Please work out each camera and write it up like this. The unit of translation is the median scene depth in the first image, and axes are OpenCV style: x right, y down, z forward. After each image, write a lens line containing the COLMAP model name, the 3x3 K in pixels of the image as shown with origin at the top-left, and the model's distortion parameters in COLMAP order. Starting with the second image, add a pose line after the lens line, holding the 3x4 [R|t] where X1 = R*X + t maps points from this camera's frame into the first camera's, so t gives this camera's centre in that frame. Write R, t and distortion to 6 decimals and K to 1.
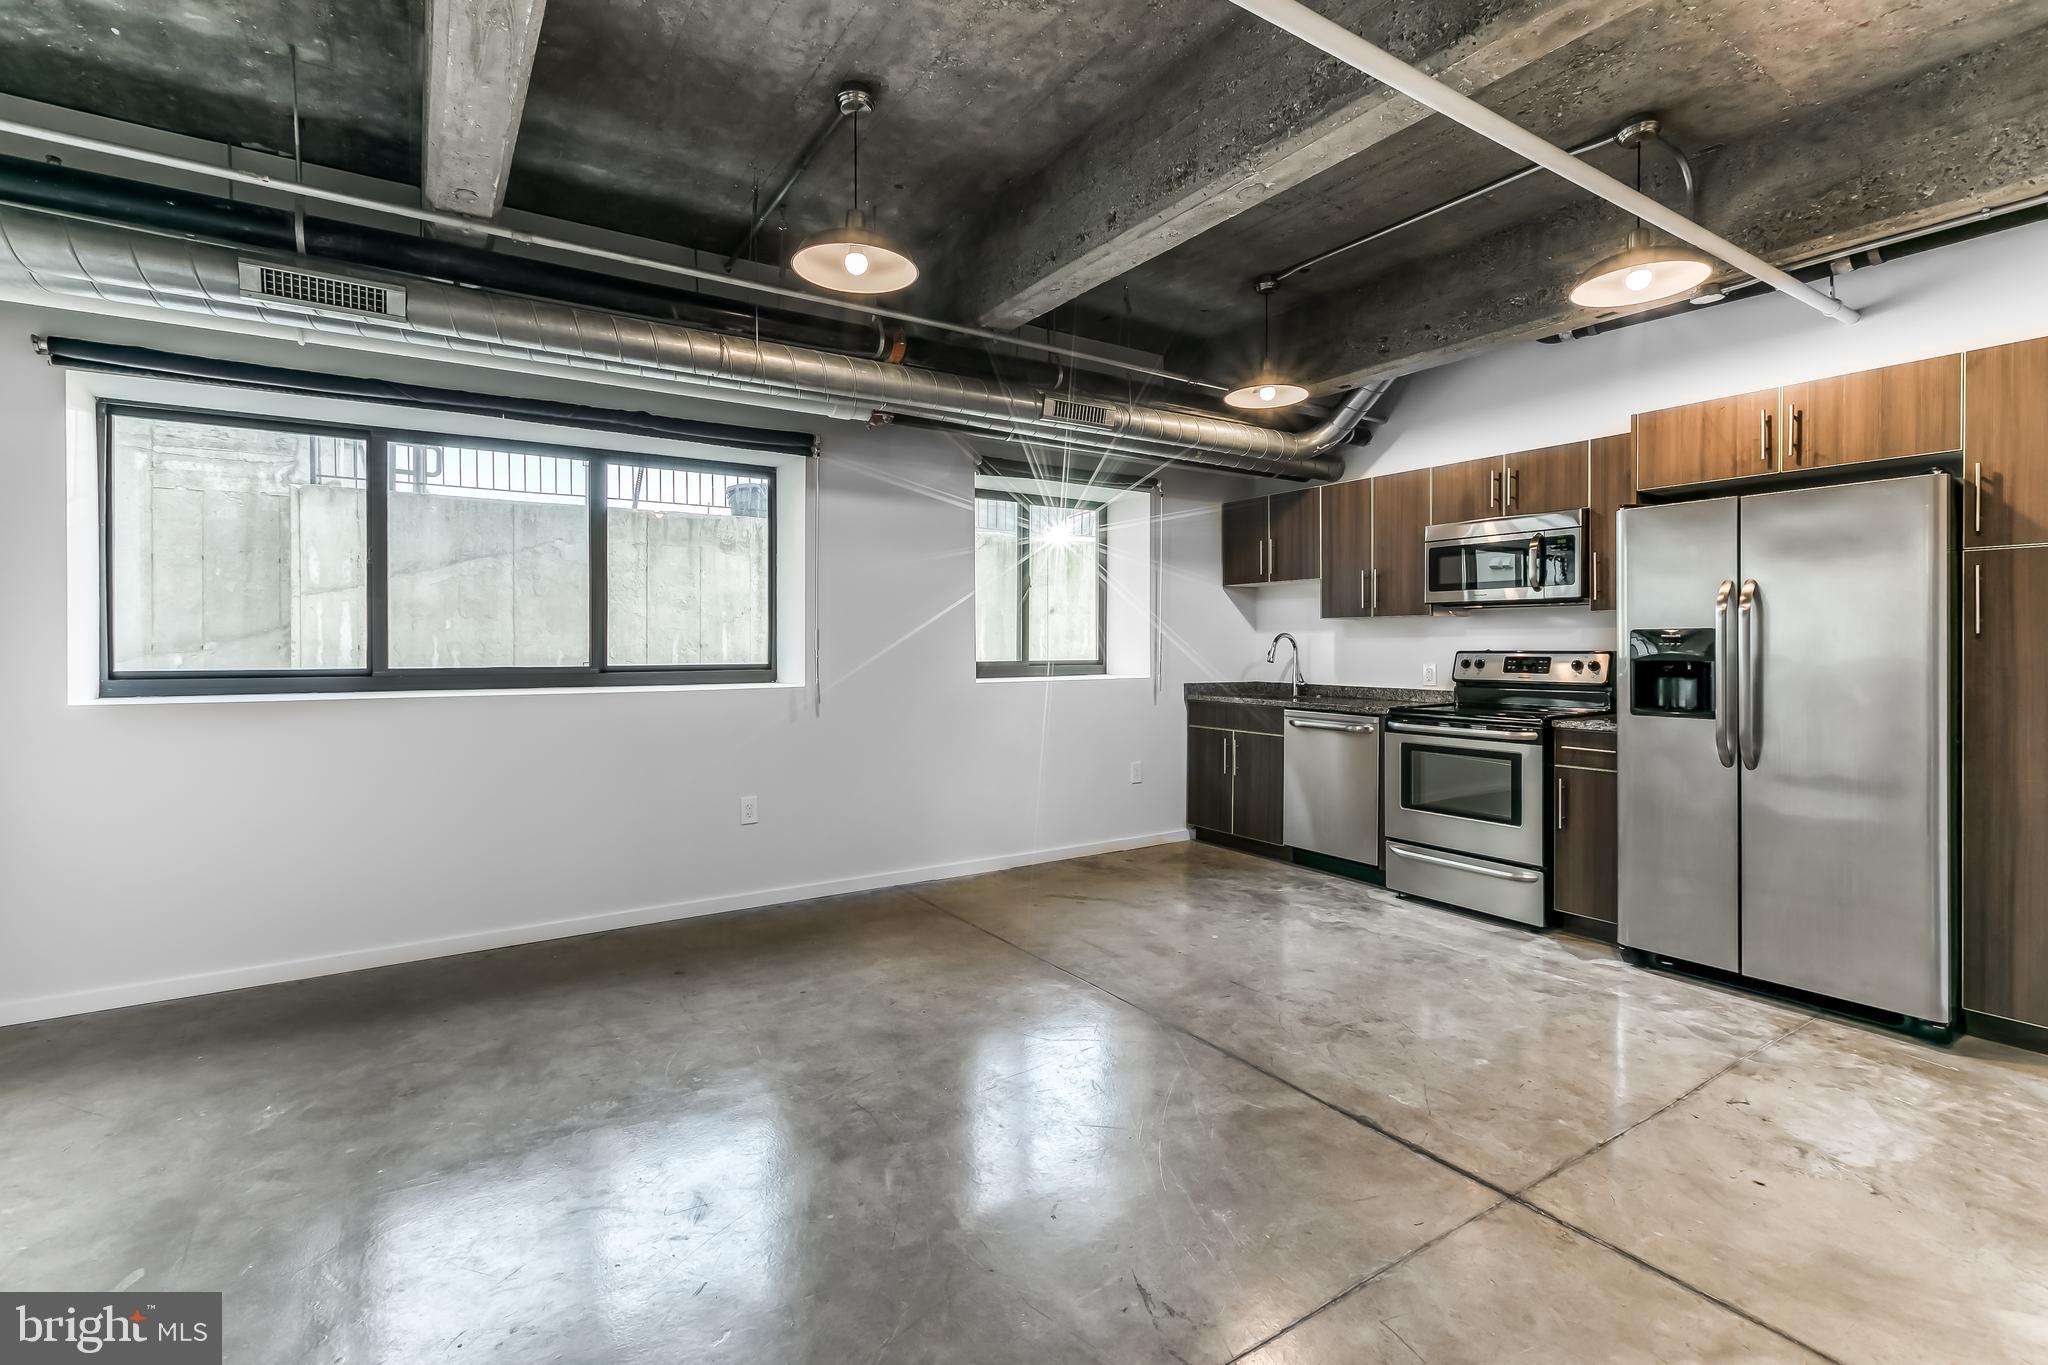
lens RADIAL K [[917.1, 0, 1035.4], [0, 917.1, 646.9], [0, 0, 1]] dist [0.009671, -0.003313]
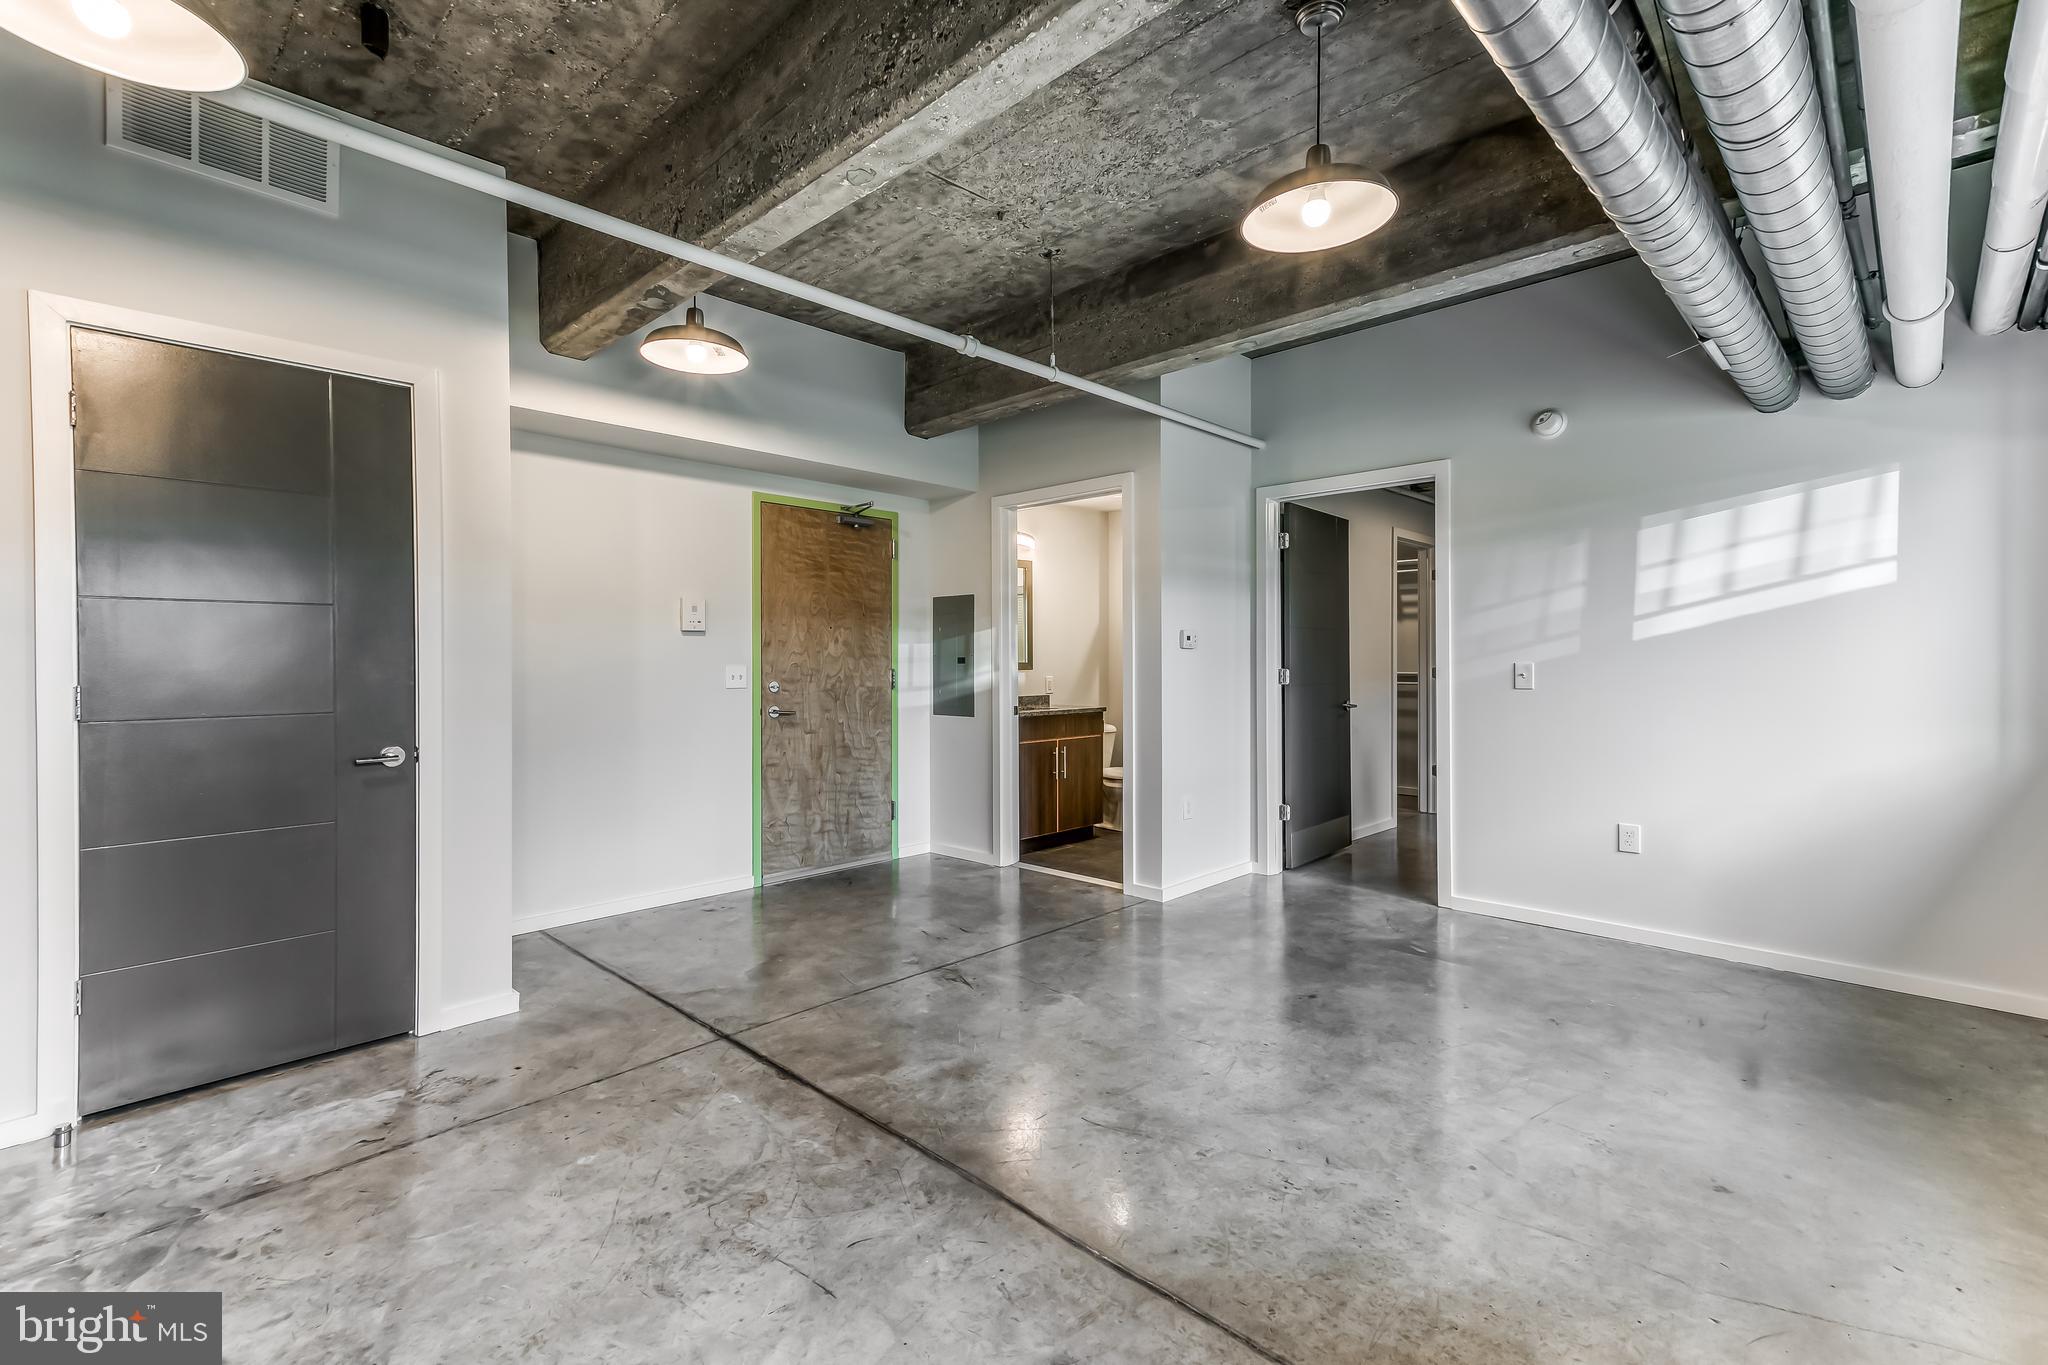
lens RADIAL K [[917.1, 0, 1015.5], [0, 917.1, 664.1], [0, 0, 1]] dist [0.009671, -0.003313]
pose [[-0.979134, 0.005523, -0.203143, 0.182622], [0.004623, 0.999977, 0.004905, -0.005643], [0.203165, 0.003864, -0.979137, 1.307572]]
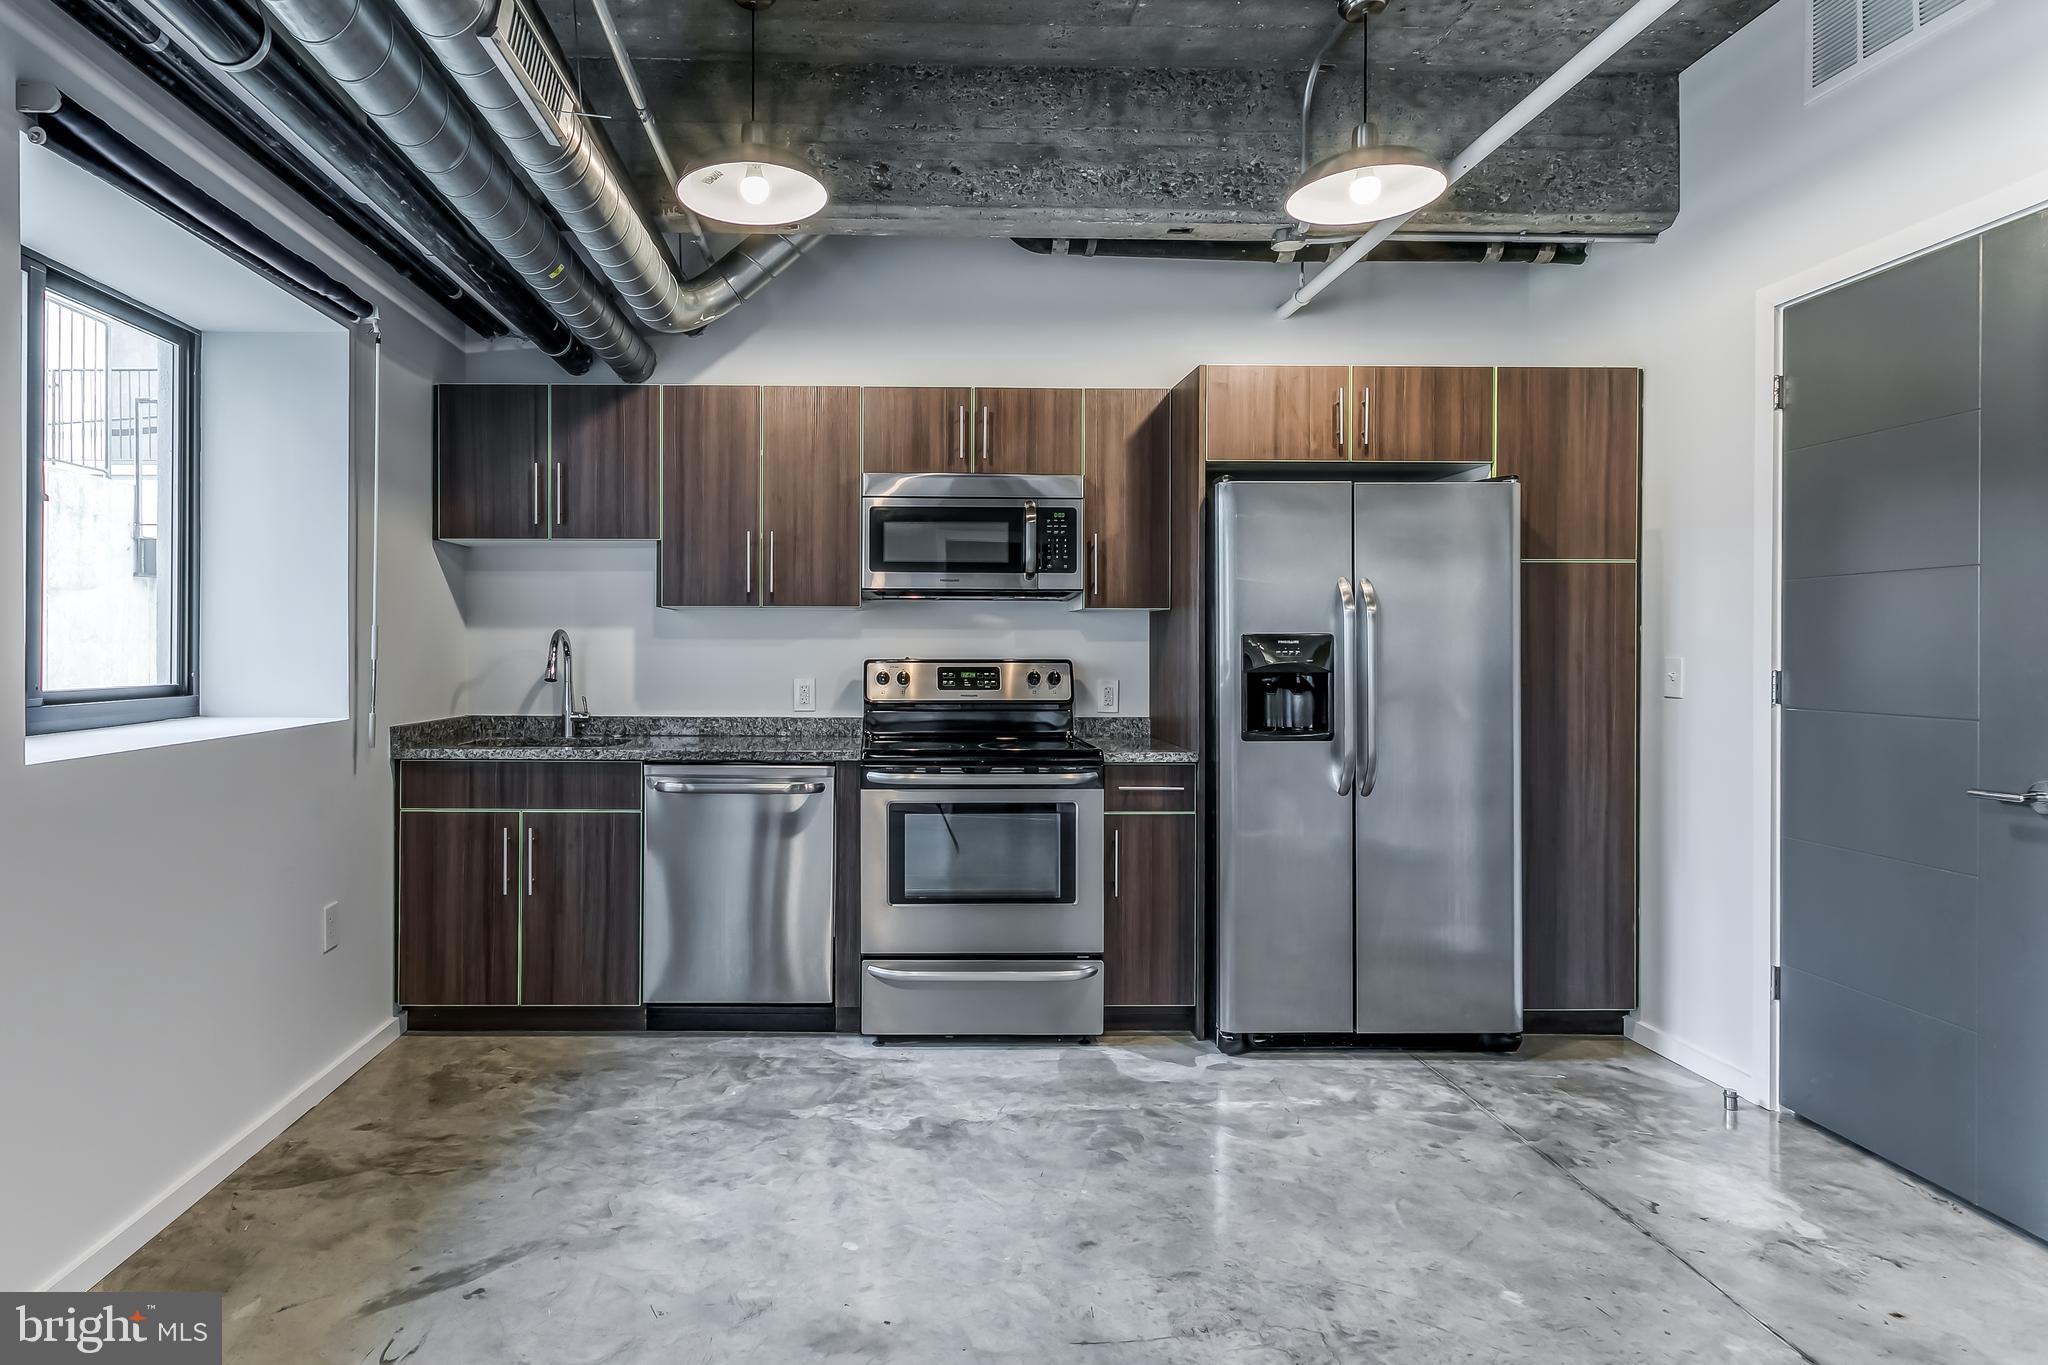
lens RADIAL K [[1123.2, 0, 893.1], [0, 1123.2, 644.4], [0, 0, 1]] dist [0.006685, -0.002345]
pose [[0.547033, 0.001890, 0.837109, -0.291313], [-0.001279, 0.999998, -0.001421, -0.007050], [-0.837110, -0.000293, 0.547034, 0.638224]]
